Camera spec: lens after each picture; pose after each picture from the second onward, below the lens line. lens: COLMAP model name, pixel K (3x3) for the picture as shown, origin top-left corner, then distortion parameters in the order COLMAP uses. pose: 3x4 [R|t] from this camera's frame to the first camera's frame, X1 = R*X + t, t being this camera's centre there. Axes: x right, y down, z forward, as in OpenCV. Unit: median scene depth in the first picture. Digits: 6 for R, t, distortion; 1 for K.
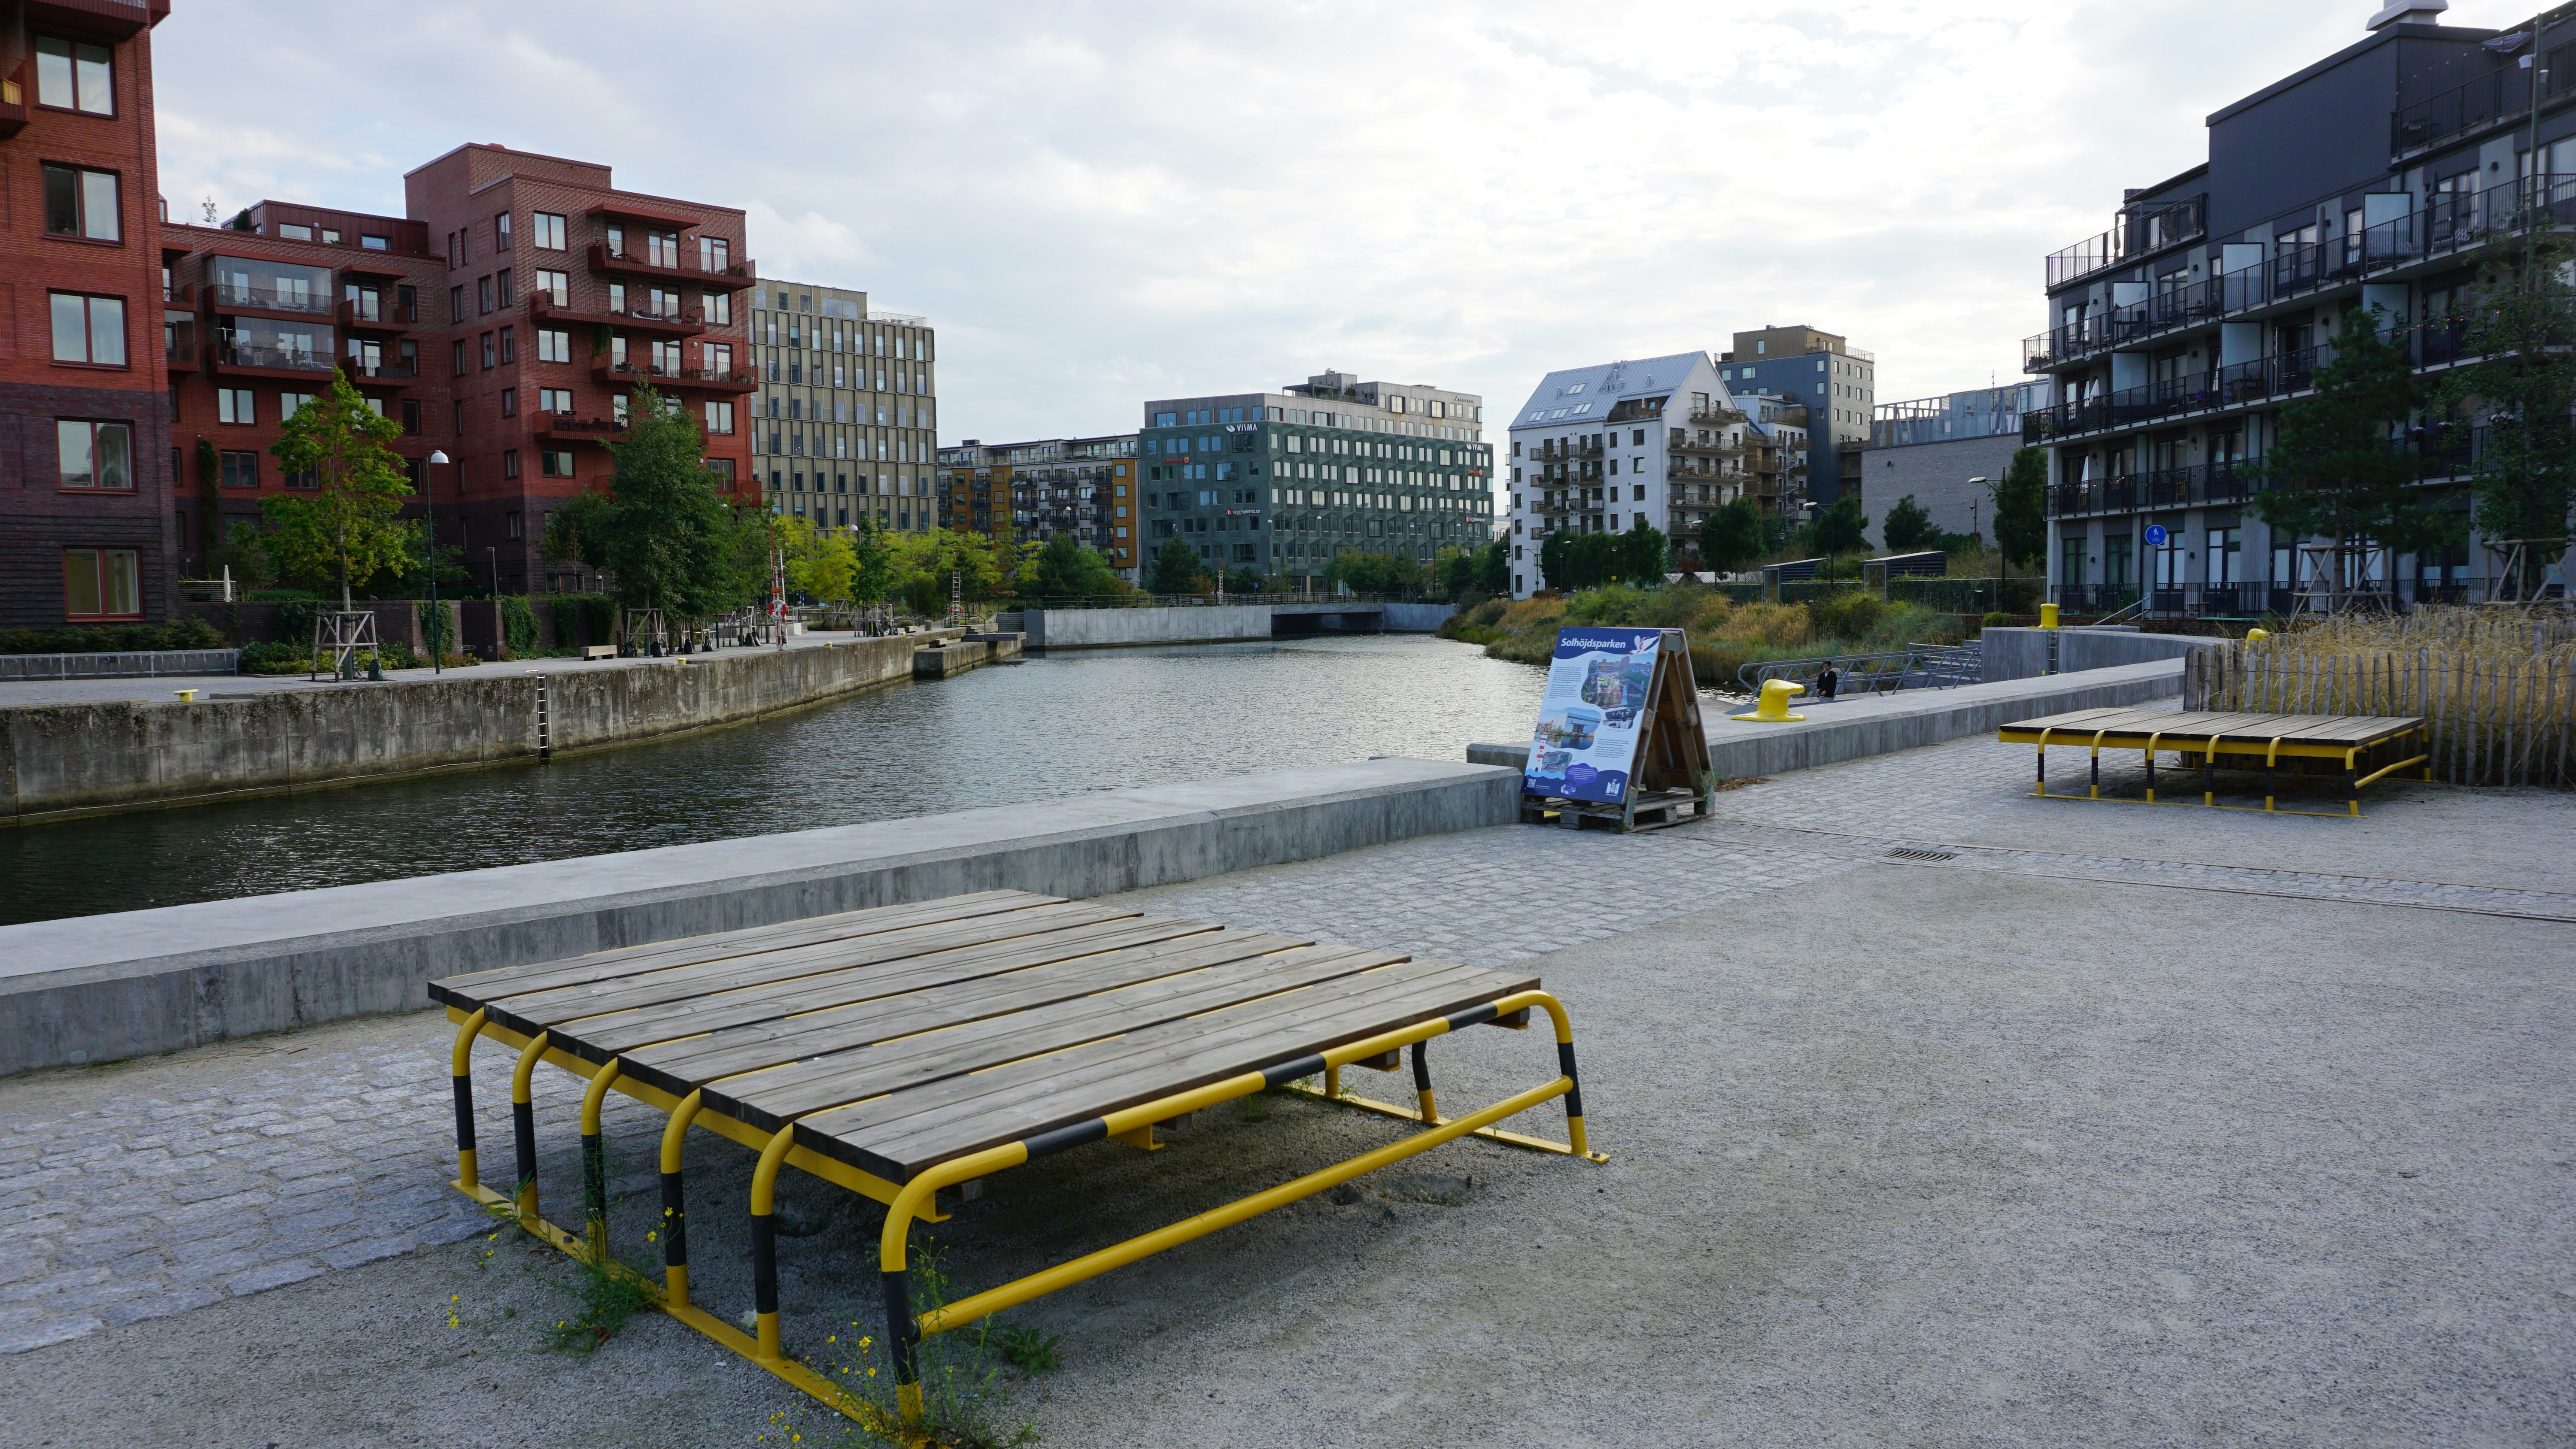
lens RADIAL K [[1698.8, 0, 1297.6], [0, 1698.8, 743.0], [0, 0, 1]] dist [-0.029957, 0.000332]
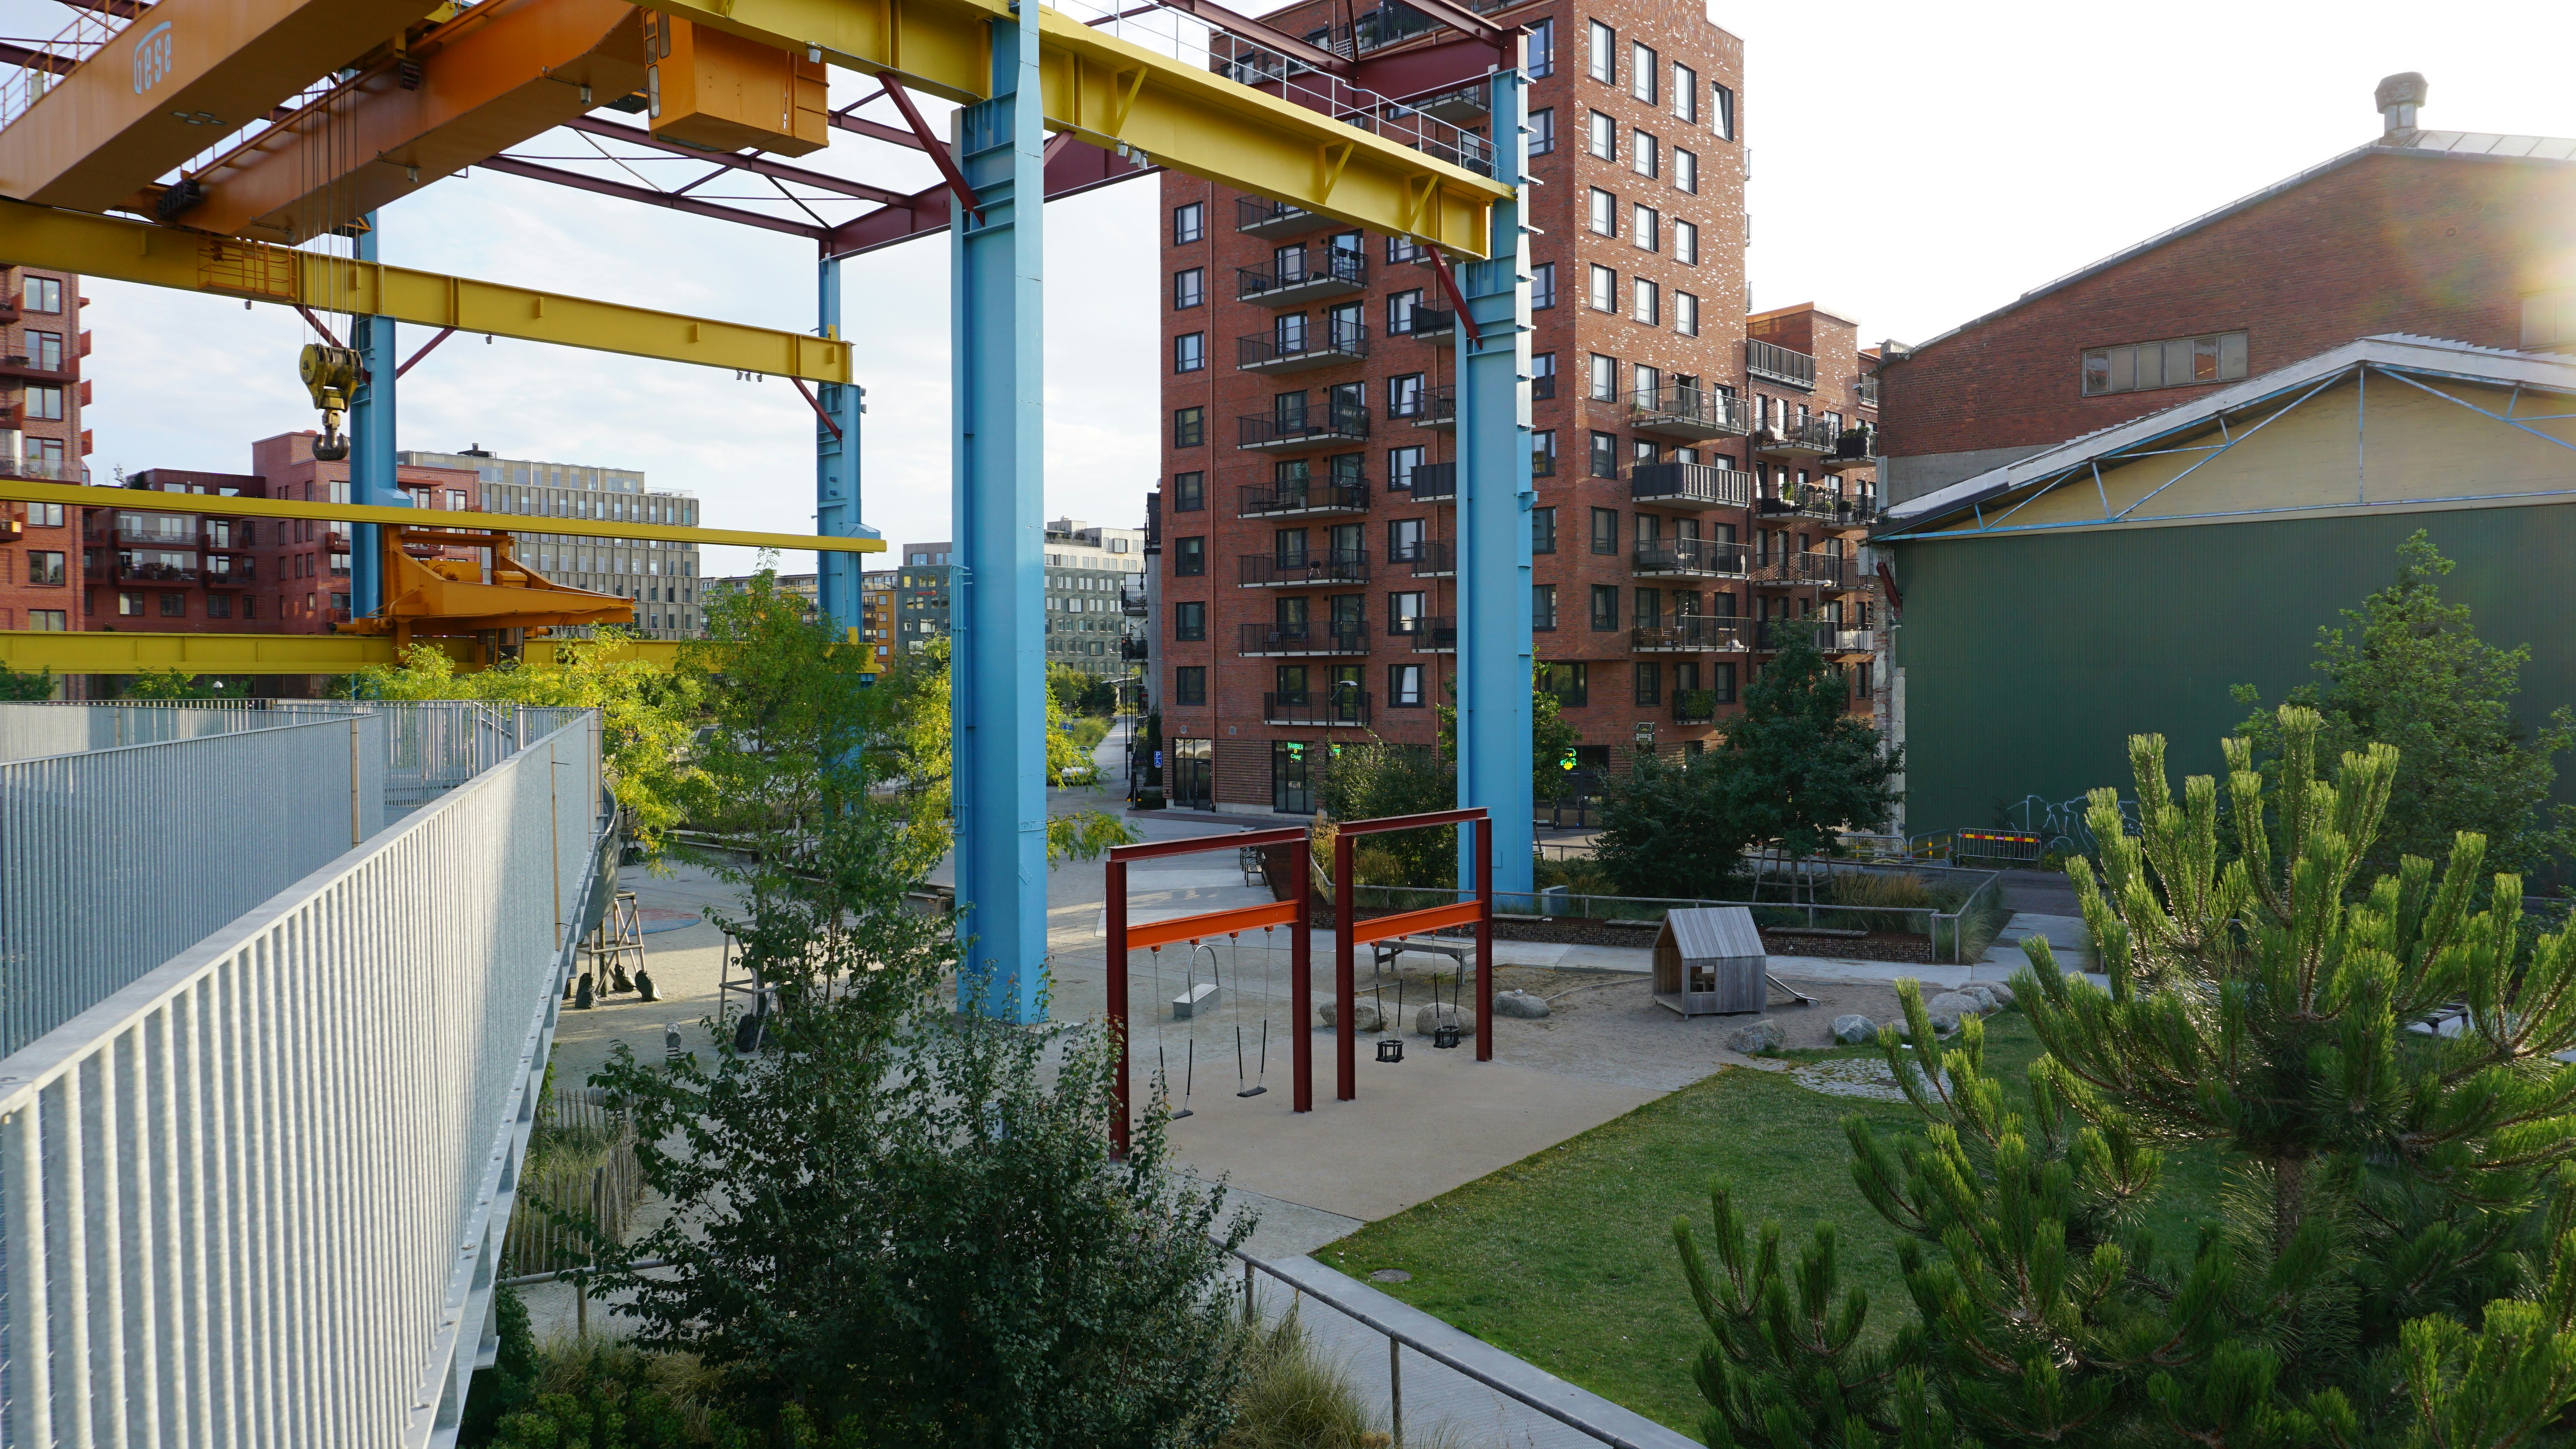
lens RADIAL K [[1698.8, 0, 1279.8], [0, 1698.8, 709.2], [0, 0, 1]] dist [-0.029957, 0.000332]
pose [[0.999417, 0.009460, 0.032817, 0.342532], [-0.007206, 0.997650, -0.068141, -0.005725], [-0.033385, 0.067865, 0.997136, -0.516542]]
